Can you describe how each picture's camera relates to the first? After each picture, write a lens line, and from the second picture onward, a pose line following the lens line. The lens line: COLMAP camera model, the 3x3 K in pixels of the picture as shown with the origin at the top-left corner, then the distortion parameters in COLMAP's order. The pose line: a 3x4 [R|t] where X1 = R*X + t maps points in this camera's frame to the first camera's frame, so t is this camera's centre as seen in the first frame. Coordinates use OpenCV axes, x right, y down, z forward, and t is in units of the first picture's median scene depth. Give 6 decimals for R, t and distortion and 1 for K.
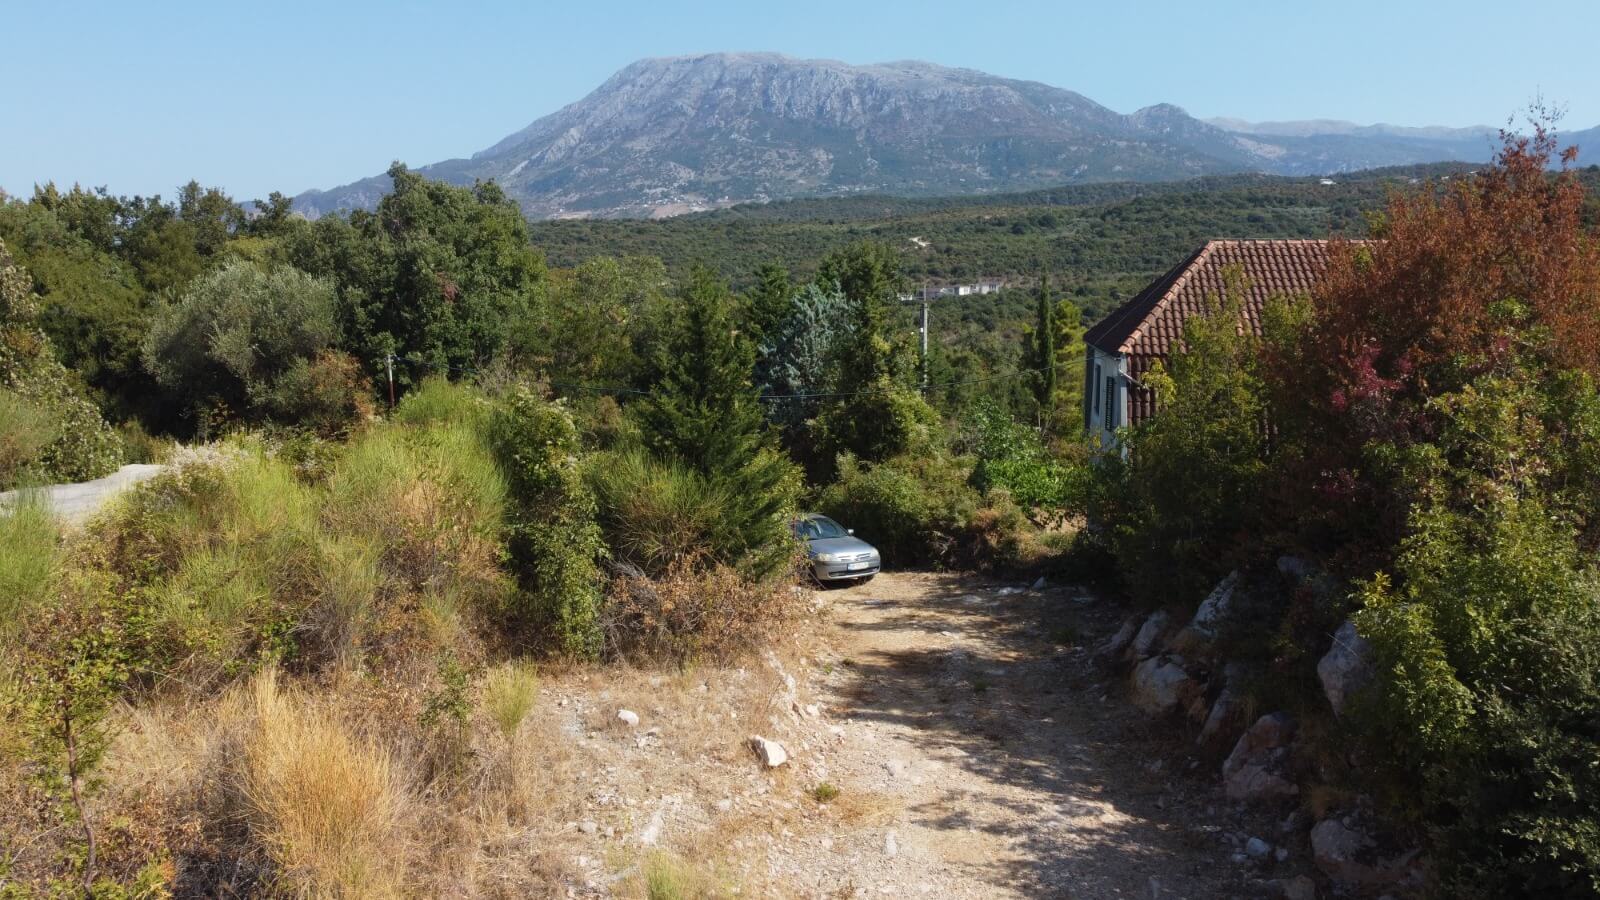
lens RADIAL K [[1217.7, 0, 793.6], [0, 1217.7, 444.7], [0, 0, 1]] dist [0.002117, -0.008467]
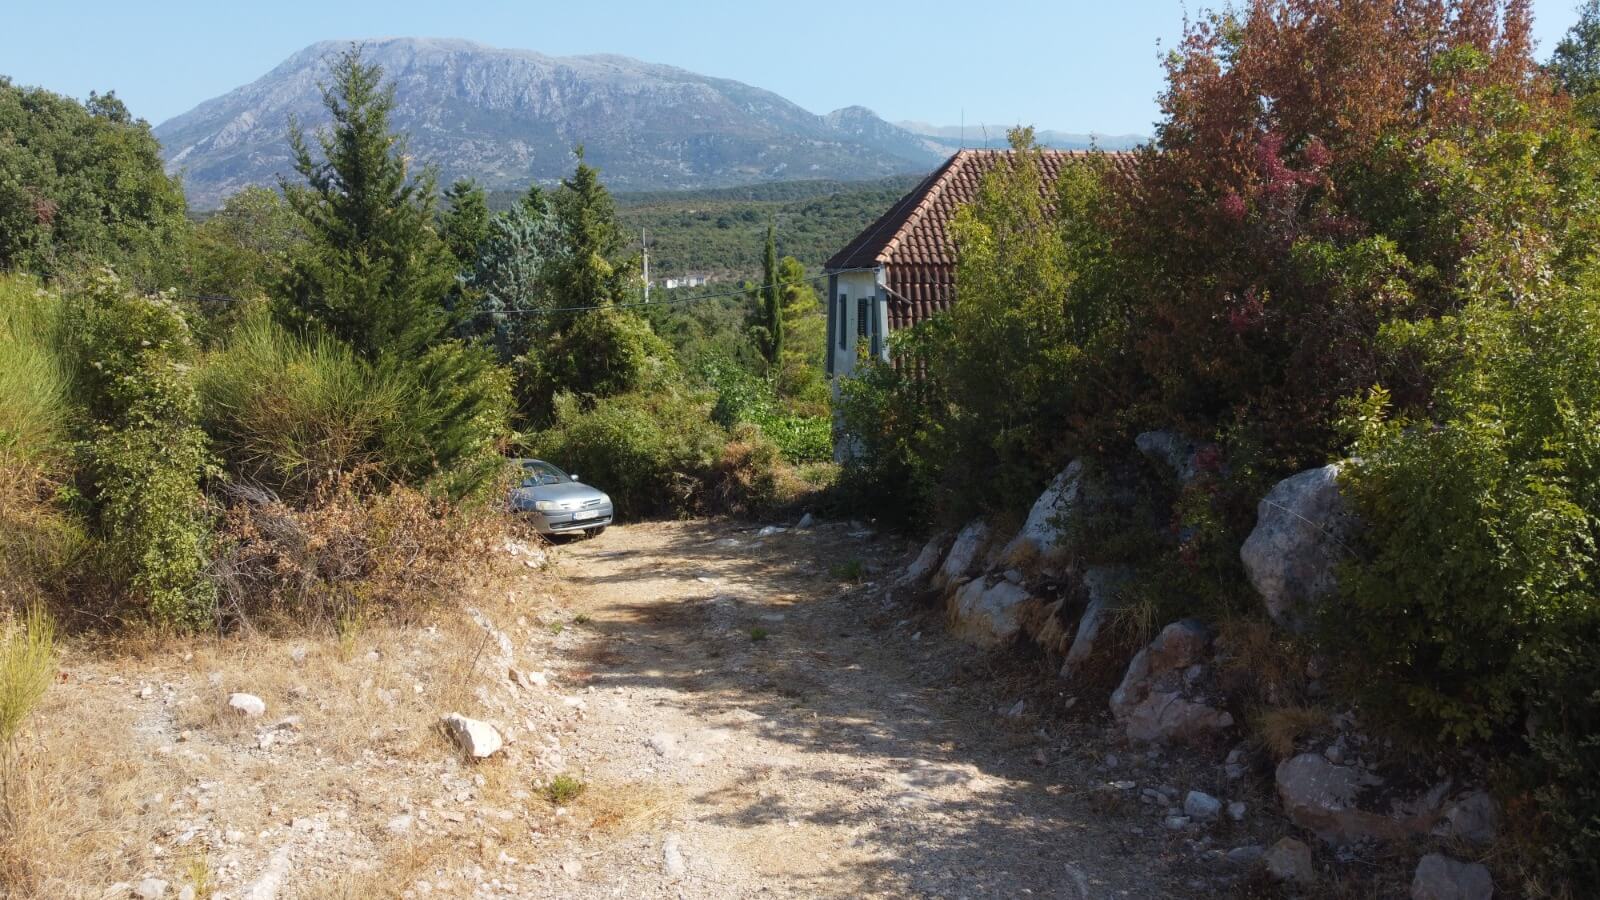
lens RADIAL K [[1217.7, 0, 797.5], [0, 1217.7, 448.0], [0, 0, 1]] dist [0.002117, -0.008467]
pose [[0.971257, -0.034086, 0.235579, -0.000206], [0.032521, 0.999416, 0.010527, 0.077501], [-0.235801, -0.002563, 0.971798, 0.260681]]
